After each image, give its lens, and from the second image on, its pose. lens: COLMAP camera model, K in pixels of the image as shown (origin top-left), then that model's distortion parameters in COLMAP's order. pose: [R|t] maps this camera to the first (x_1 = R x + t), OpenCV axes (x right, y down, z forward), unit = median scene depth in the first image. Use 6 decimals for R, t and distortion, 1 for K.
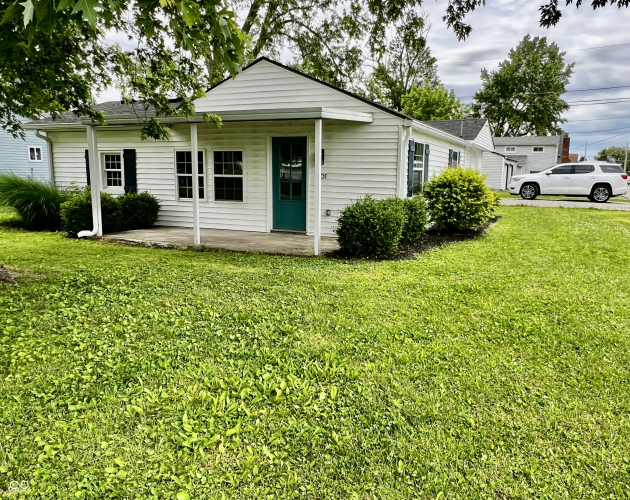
lens RADIAL K [[505.5, 0, 315.3], [0, 505.5, 250.5], [0, 0, 1]] dist [-0.005116, -0.001426]
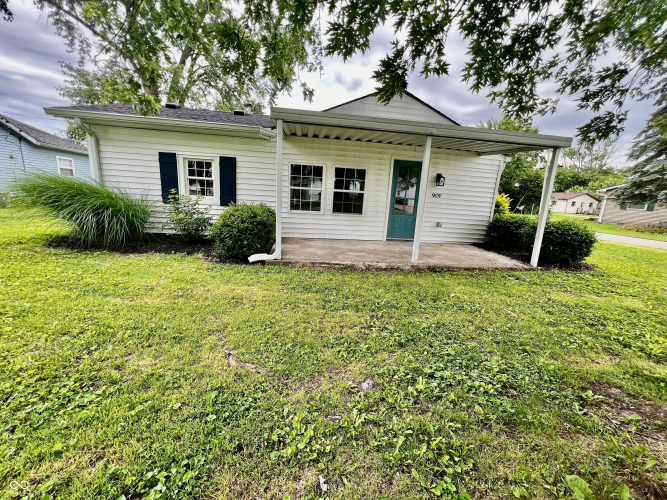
lens RADIAL K [[269.6, 0, 333.6], [0, 269.6, 248.5], [0, 0, 1]] dist [0.000561, 0.000000]
pose [[0.861990, -0.064969, 0.502745, -0.490921], [0.030213, 0.996575, 0.076983, -0.066824], [-0.506024, -0.051169, 0.861000, 0.485145]]
